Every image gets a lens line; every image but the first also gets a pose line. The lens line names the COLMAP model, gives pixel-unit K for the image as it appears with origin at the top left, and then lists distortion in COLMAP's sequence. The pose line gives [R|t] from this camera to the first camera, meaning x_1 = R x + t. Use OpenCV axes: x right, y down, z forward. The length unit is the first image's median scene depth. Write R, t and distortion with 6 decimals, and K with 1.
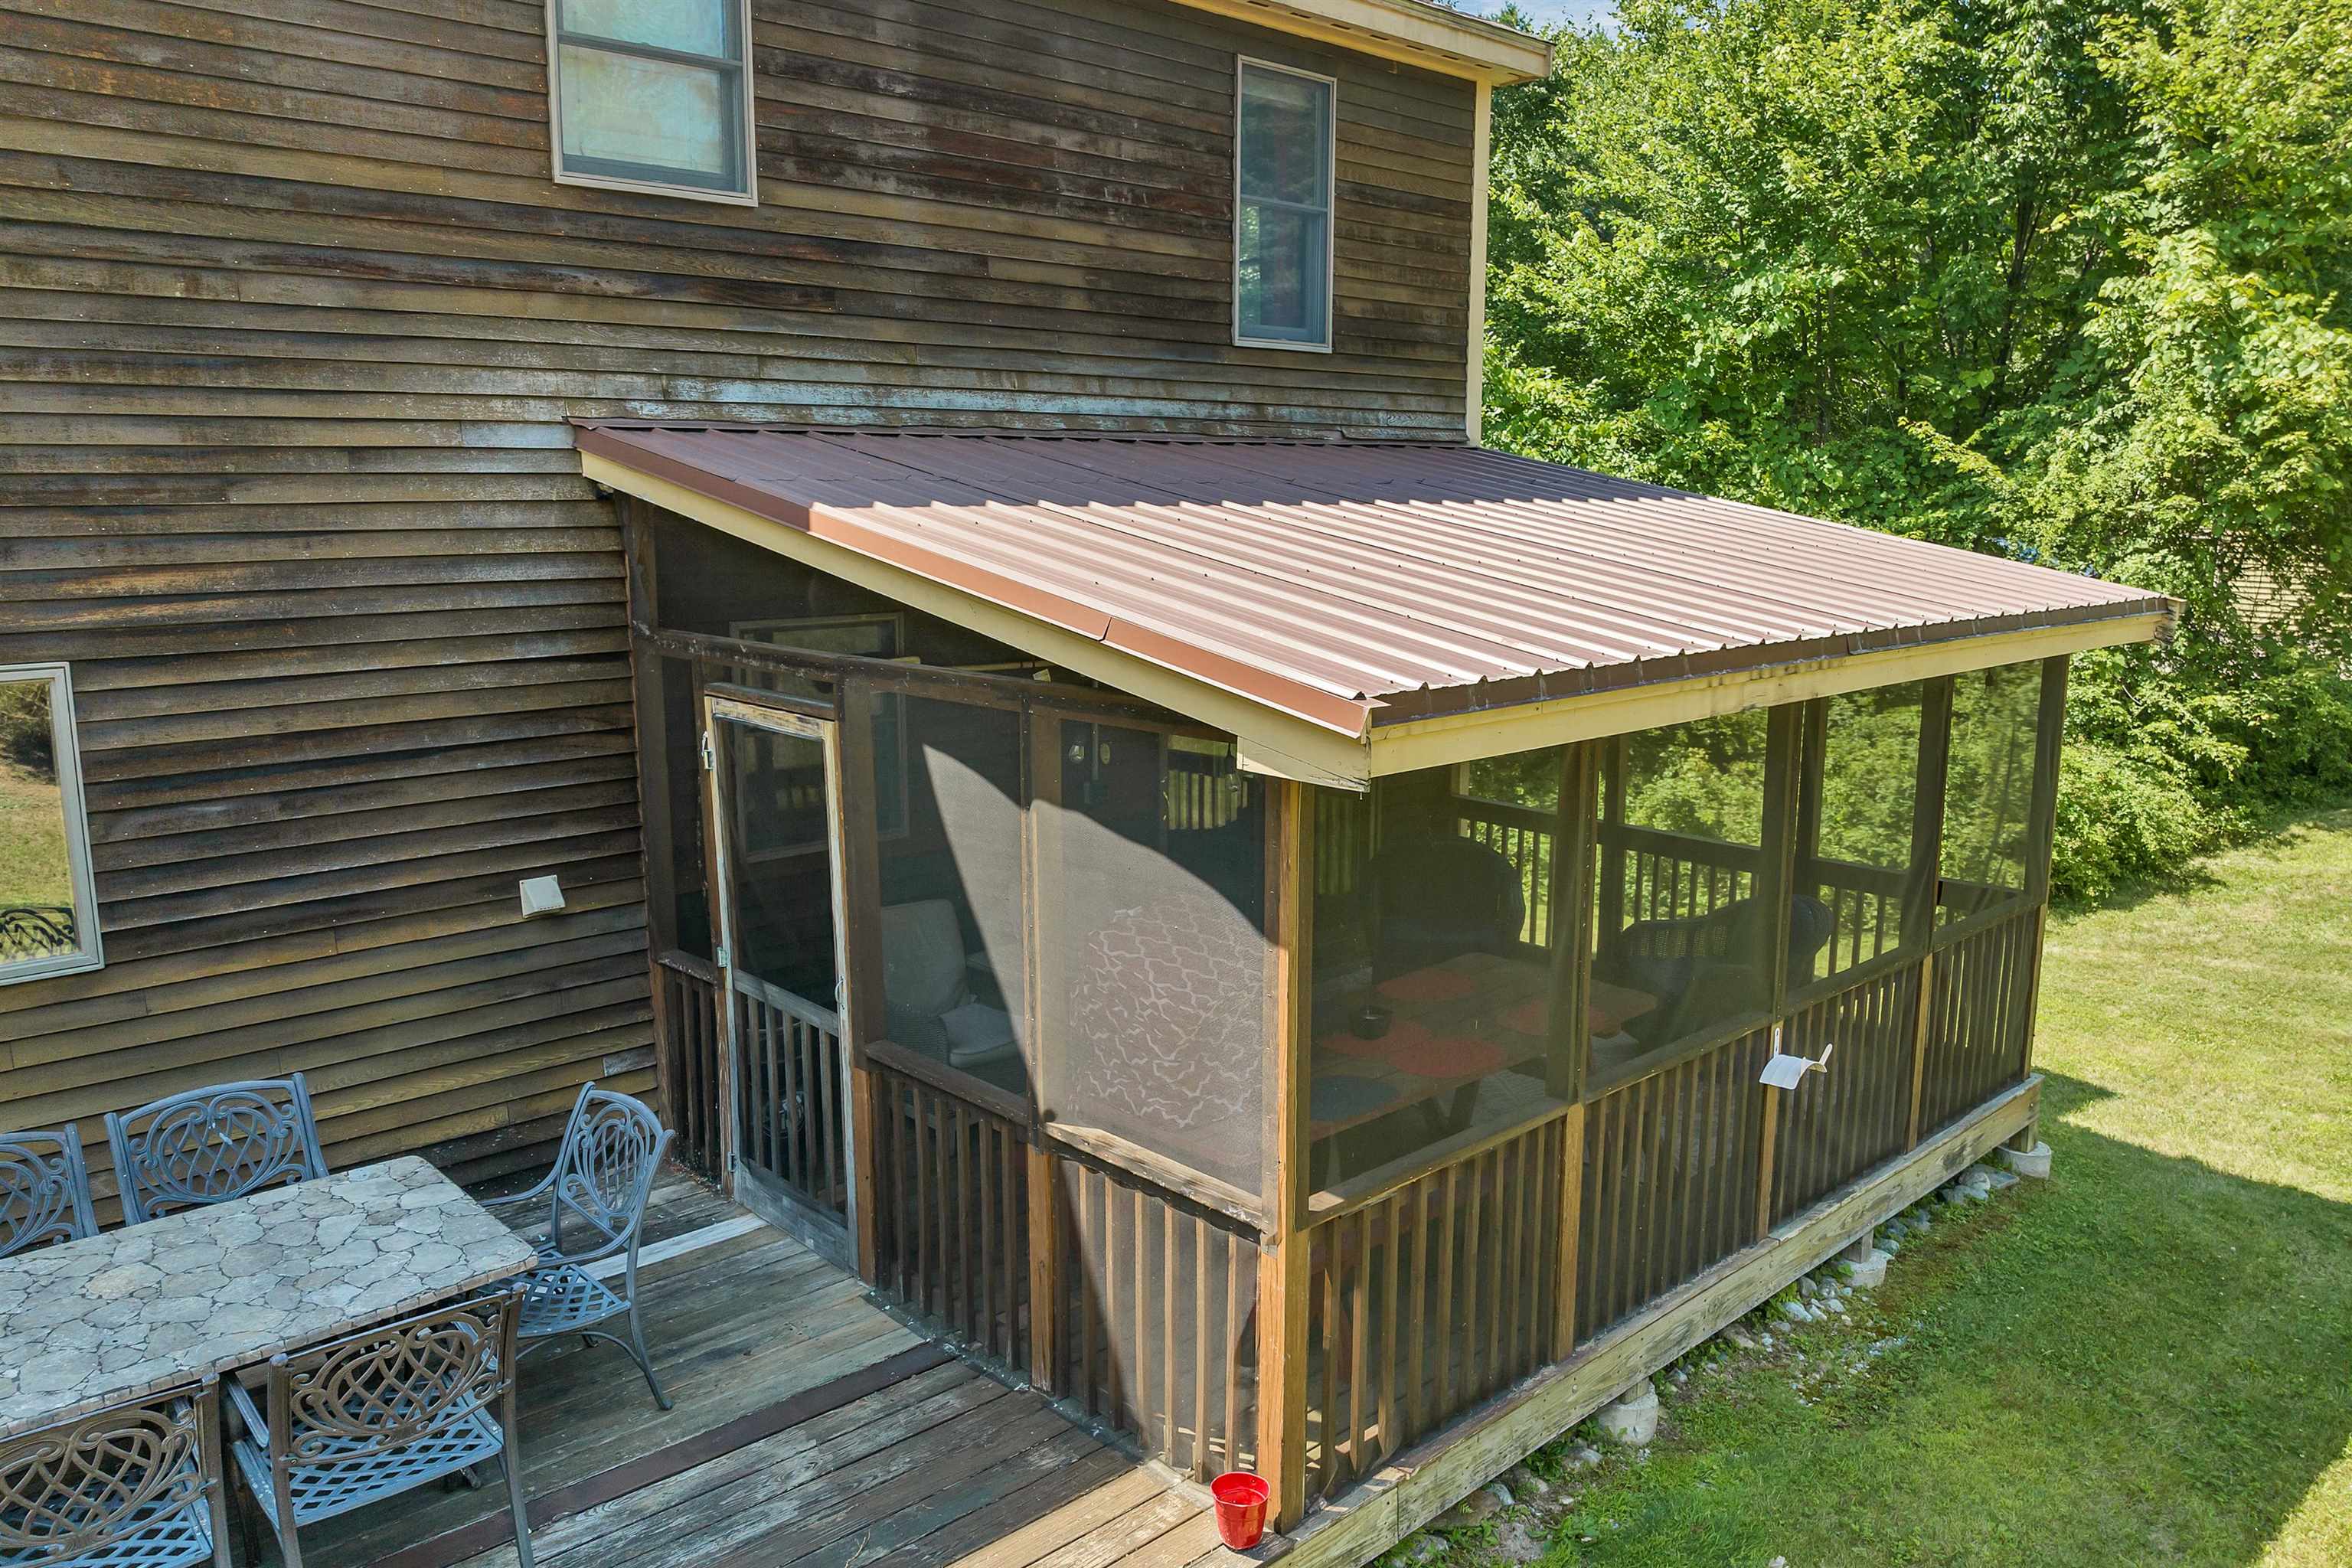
lens RADIAL K [[1709.6, 0, 1191.6], [0, 1709.6, 793.9], [0, 0, 1]] dist [-0.039762, -0.001418]
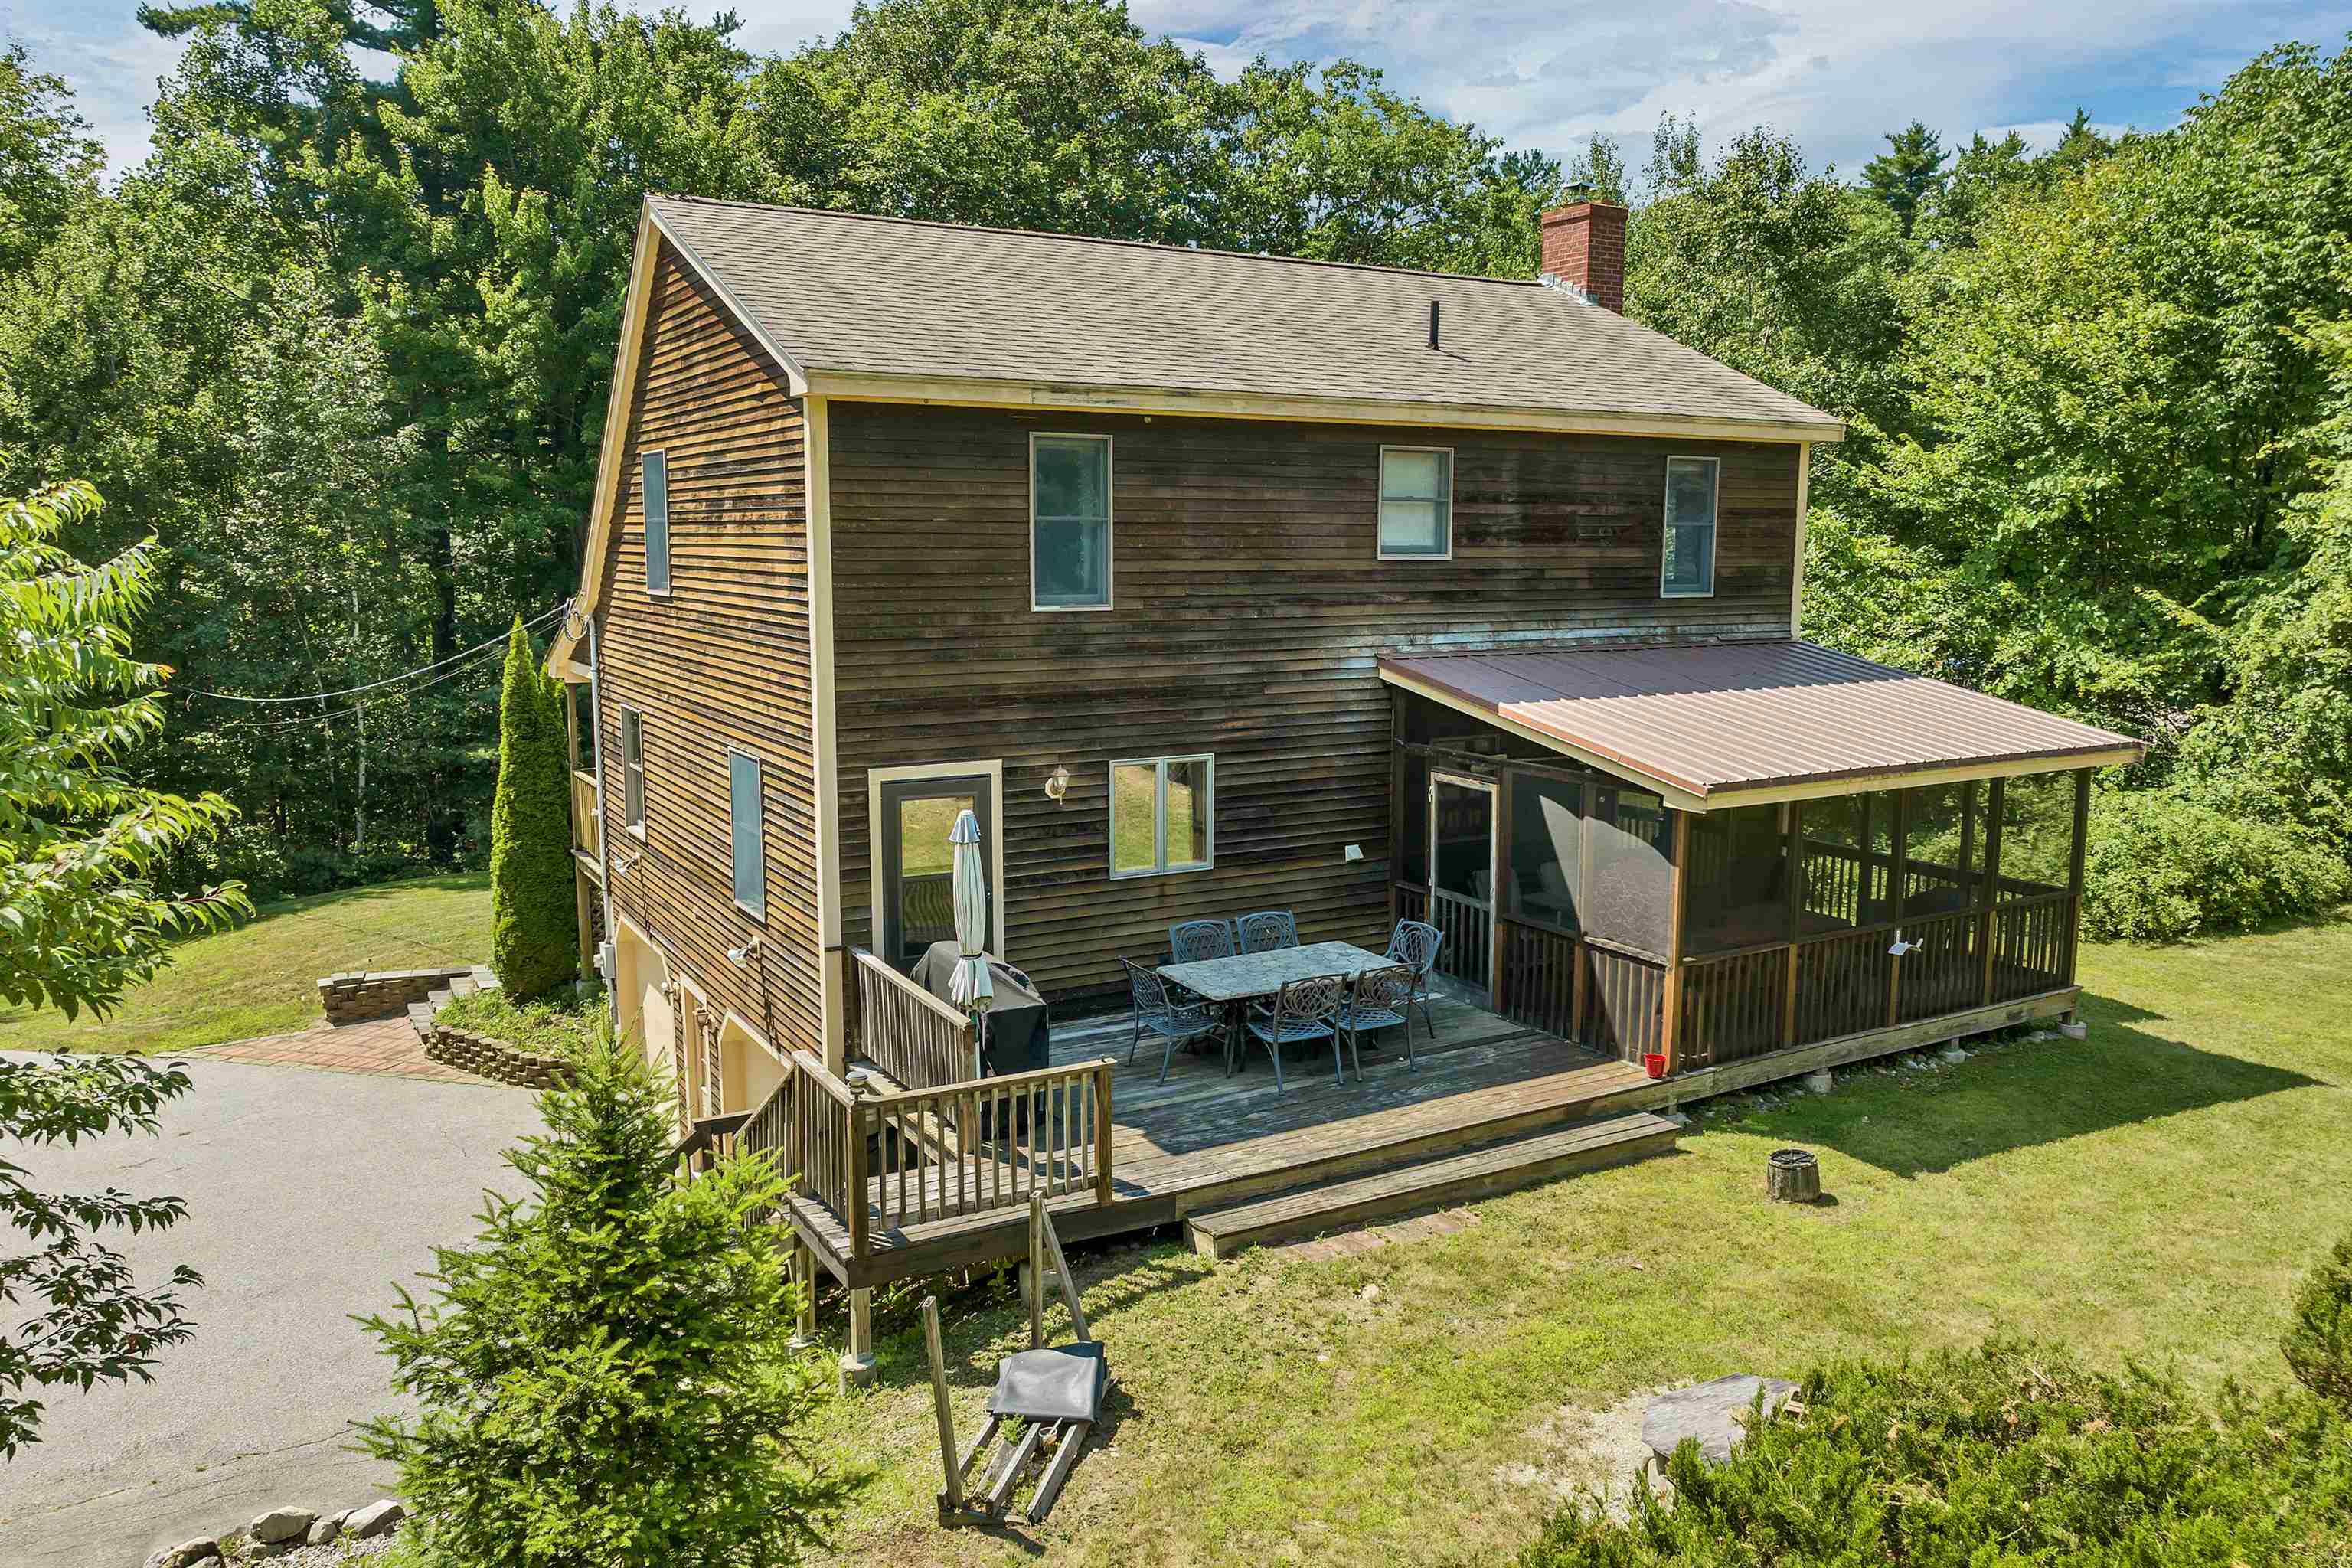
lens RADIAL K [[1709.6, 0, 1174.8], [0, 1709.6, 799.5], [0, 0, 1]] dist [-0.039762, -0.001418]
pose [[0.971908, 0.033473, -0.232967, -0.075038], [-0.040079, 0.998916, -0.023678, 0.053606], [0.231922, 0.032350, 0.972196, -1.435399]]
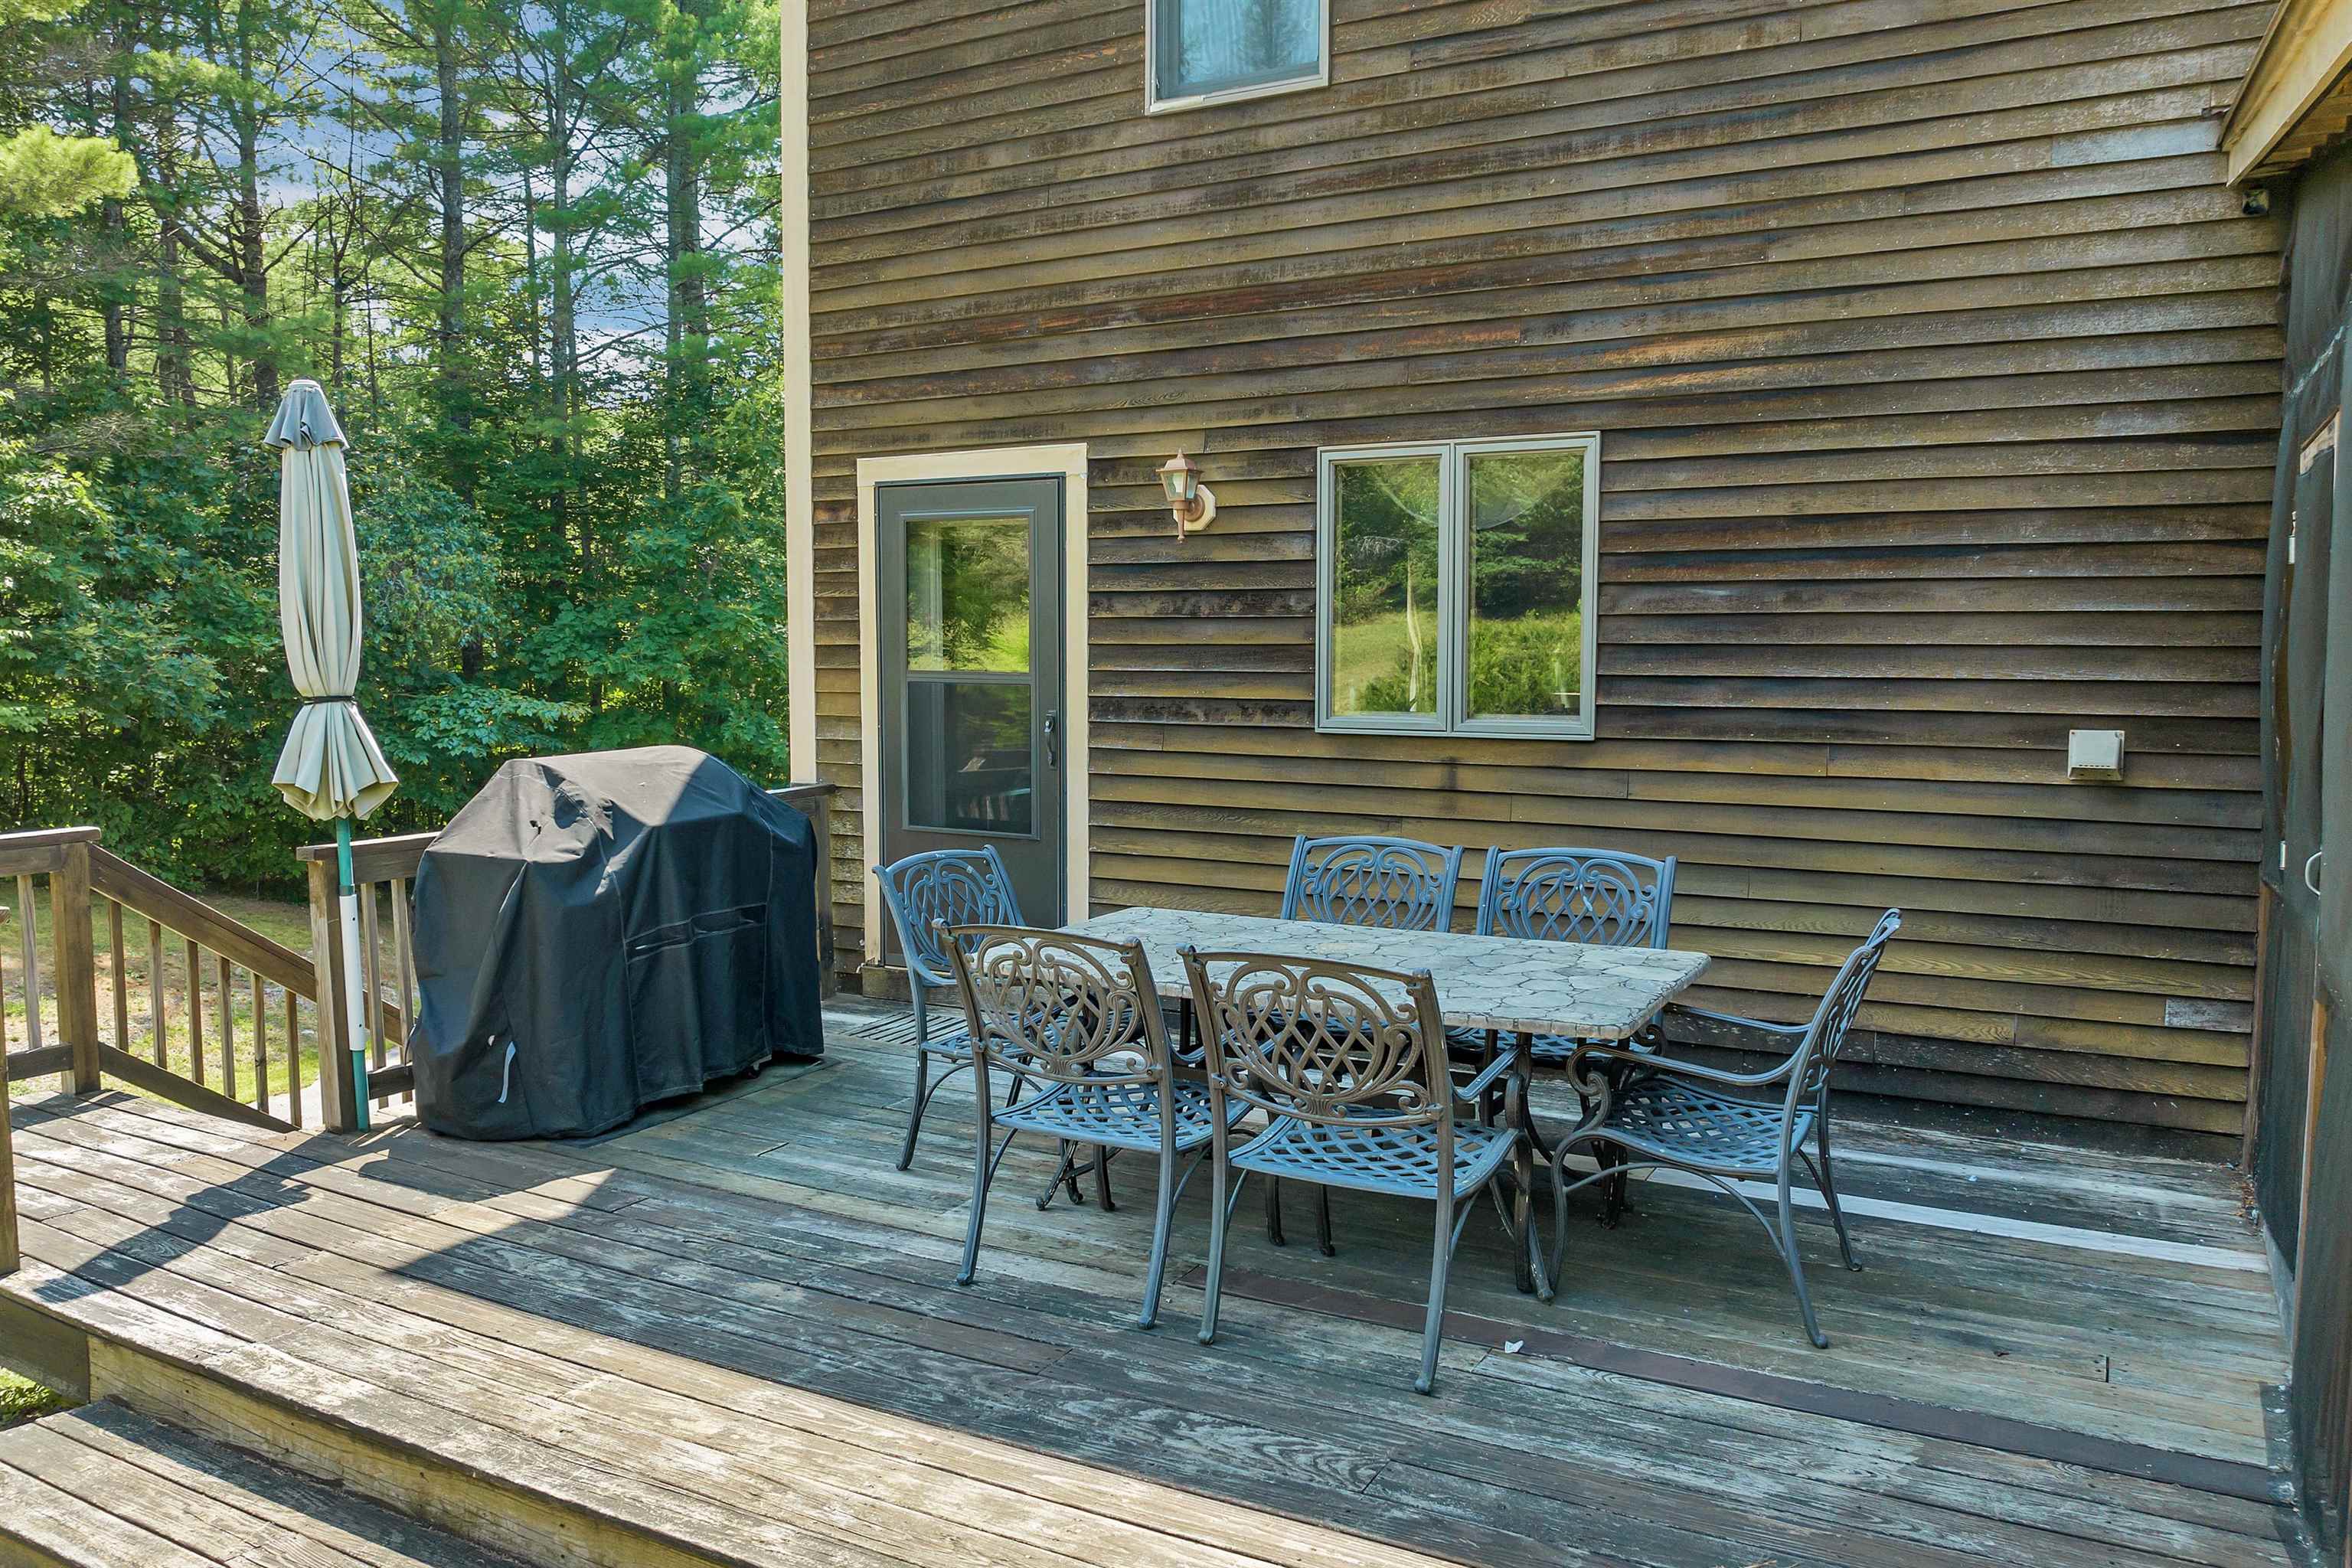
lens RADIAL K [[1709.6, 0, 1172.9], [0, 1709.6, 795.4], [0, 0, 1]] dist [-0.039762, -0.001418]
pose [[0.295324, 0.081663, -0.951901, 0.222386], [-0.170329, 0.984879, 0.031648, 0.129895], [0.940091, 0.152790, 0.304768, 0.403839]]
